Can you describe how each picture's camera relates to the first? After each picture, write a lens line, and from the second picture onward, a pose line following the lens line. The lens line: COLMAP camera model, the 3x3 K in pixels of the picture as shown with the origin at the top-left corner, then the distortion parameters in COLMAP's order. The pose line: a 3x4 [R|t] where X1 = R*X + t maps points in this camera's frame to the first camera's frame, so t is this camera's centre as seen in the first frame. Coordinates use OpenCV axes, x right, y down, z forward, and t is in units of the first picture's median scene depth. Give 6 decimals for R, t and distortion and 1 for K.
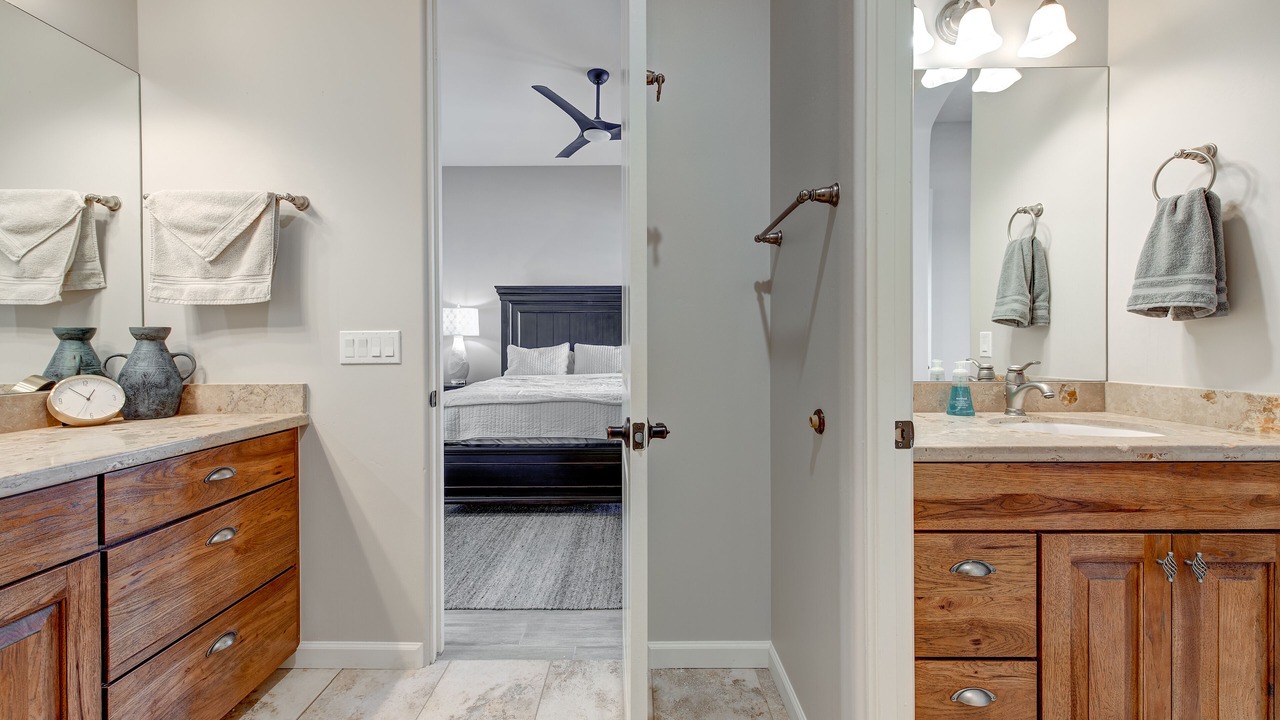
lens RADIAL K [[507.8, 0, 644.2], [0, 507.8, 354.7], [0, 0, 1]] dist [0.012004, -0.000449]
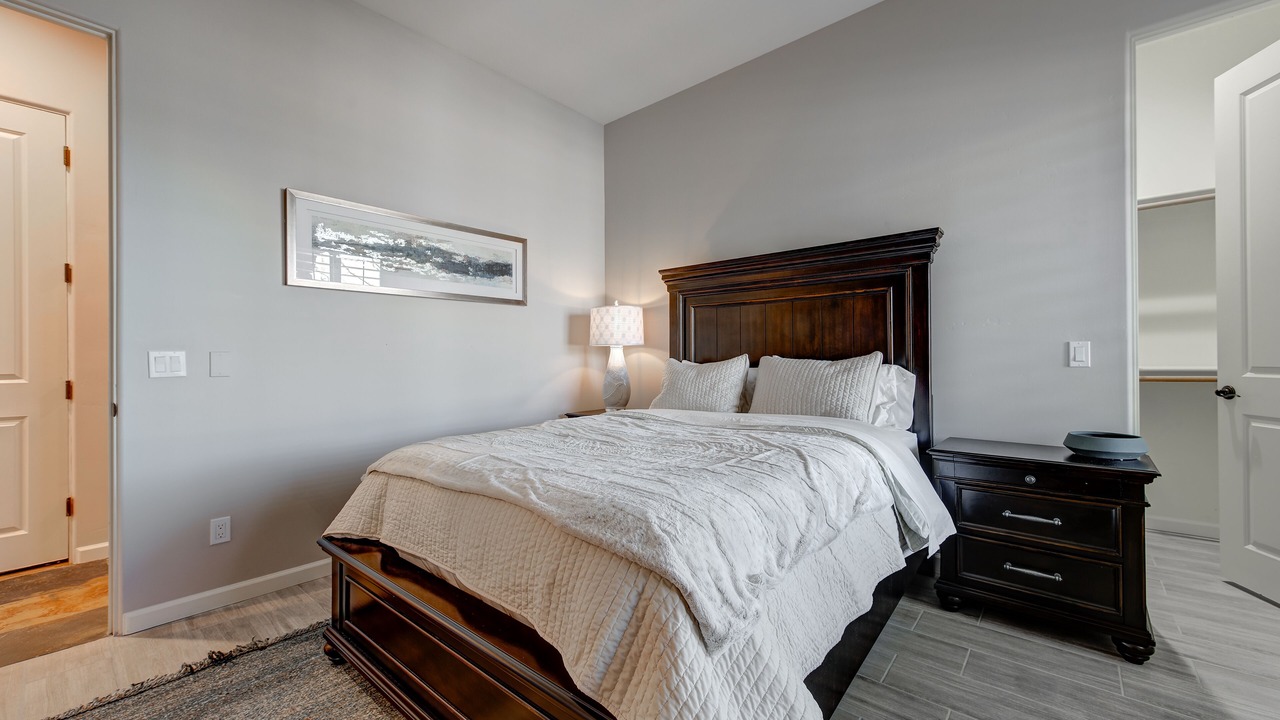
lens RADIAL K [[507.8, 0, 644.2], [0, 507.8, 354.7], [0, 0, 1]] dist [0.012004, -0.000449]
pose [[0.769342, -0.005026, -0.638817, 0.119437], [-0.006645, 0.999852, -0.015870, -0.013505], [0.638802, 0.016454, 0.769195, 0.476917]]
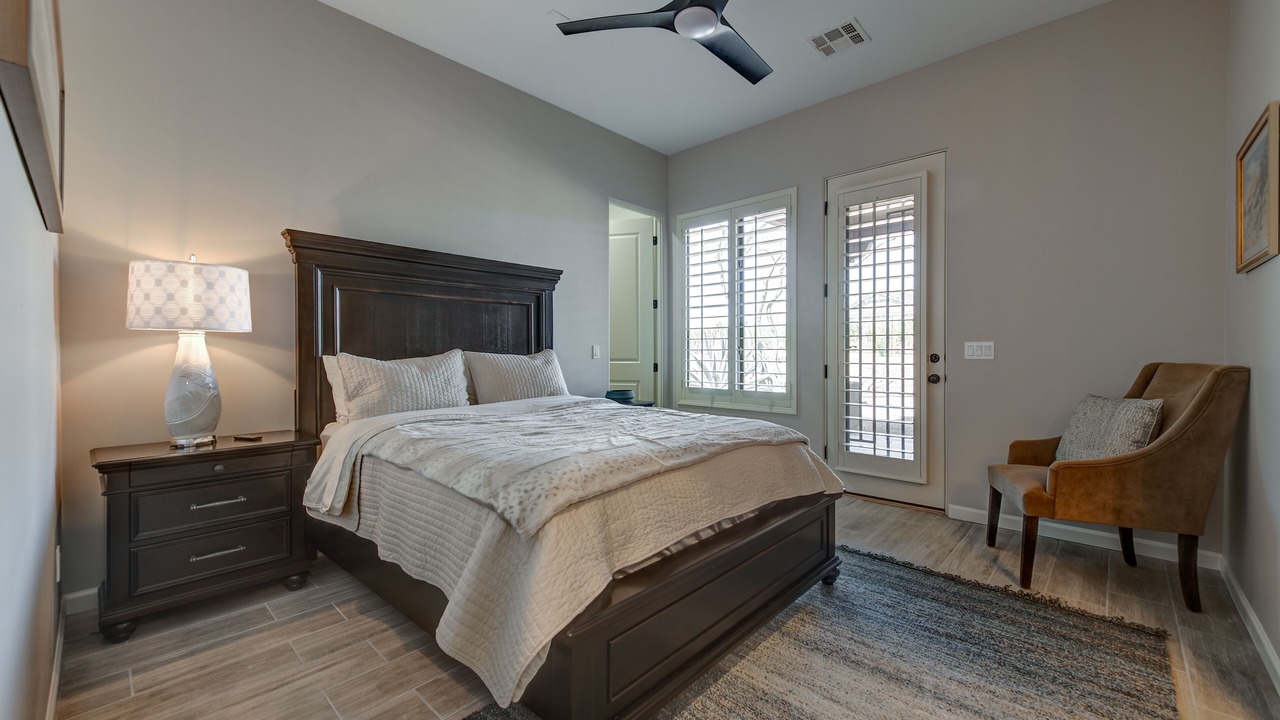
lens RADIAL K [[507.8, 0, 644.2], [0, 507.8, 354.7], [0, 0, 1]] dist [0.012004, -0.000449]
pose [[0.667209, 0.001623, 0.744869, -0.431260], [0.012527, 0.999832, -0.013399, -0.006666], [-0.744765, 0.018271, 0.667076, 0.442023]]
